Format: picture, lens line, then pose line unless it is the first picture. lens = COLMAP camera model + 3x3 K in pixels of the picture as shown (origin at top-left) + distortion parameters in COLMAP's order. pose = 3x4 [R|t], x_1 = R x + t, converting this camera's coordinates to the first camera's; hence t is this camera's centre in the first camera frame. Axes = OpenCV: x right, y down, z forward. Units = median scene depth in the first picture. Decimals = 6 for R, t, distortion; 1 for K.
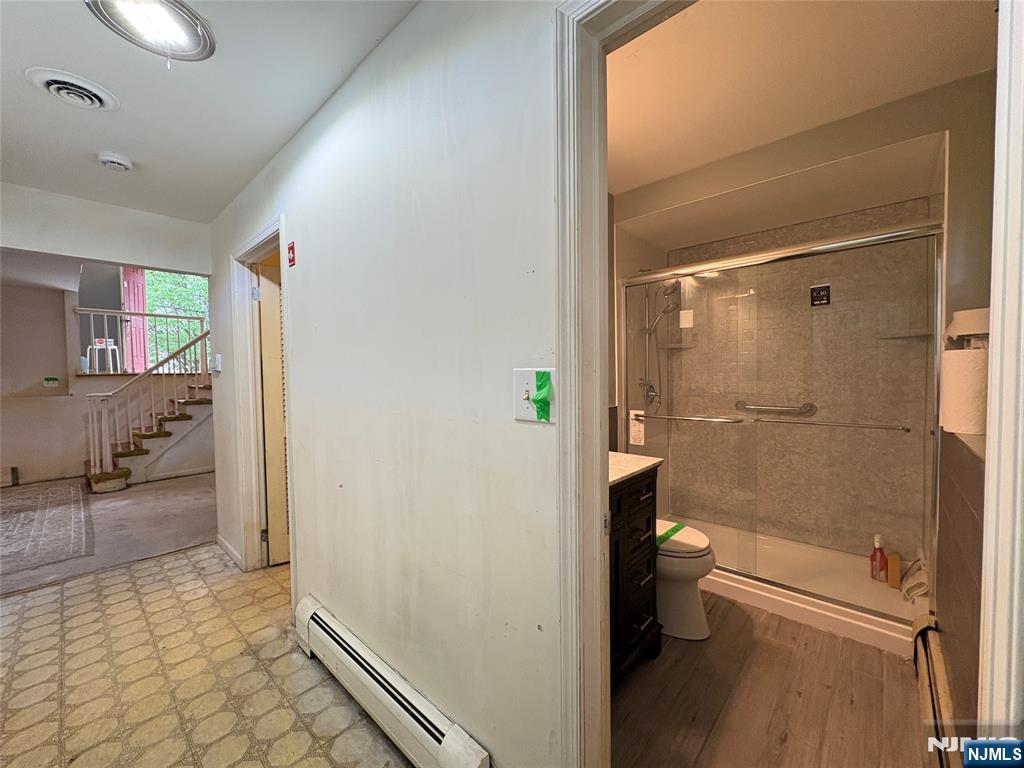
lens RADIAL K [[408.5, 0, 512.0], [0, 408.5, 386.5], [0, 0, 1]] dist [0.002034, -0.000230]
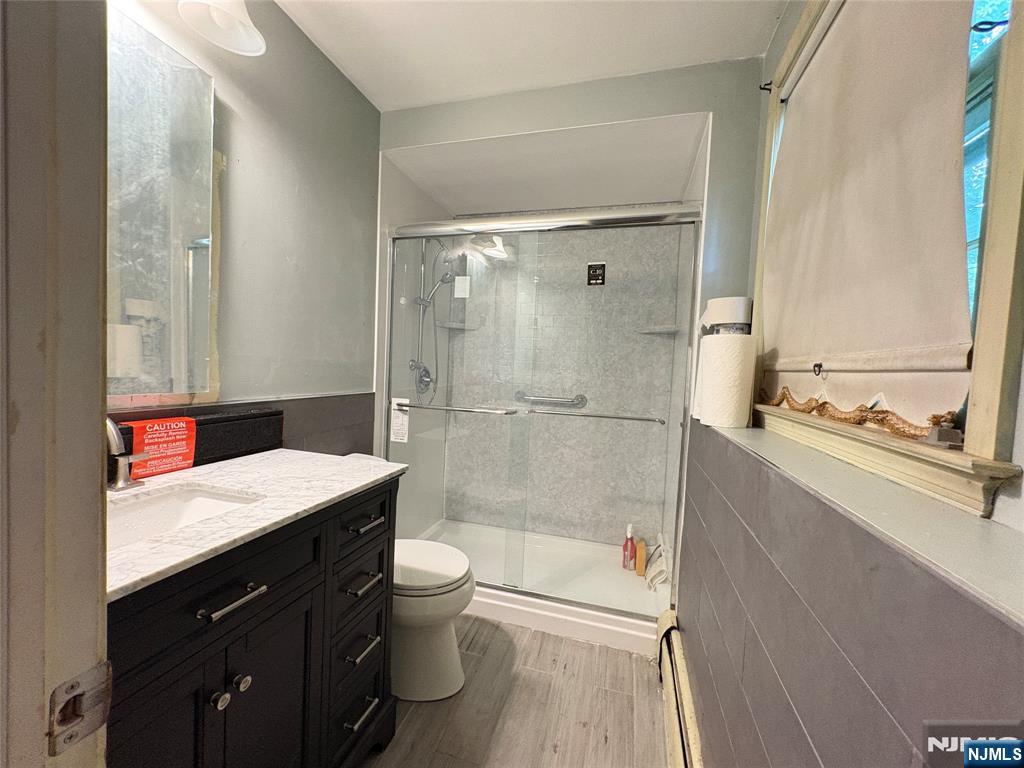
lens RADIAL K [[408.5, 0, 512.2], [0, 408.5, 388.8], [0, 0, 1]] dist [0.002034, -0.000230]
pose [[0.894352, 0.031612, 0.446246, 0.157351], [-0.042926, 0.998962, 0.015266, 0.020581], [-0.445300, -0.032809, 0.894780, 0.217689]]
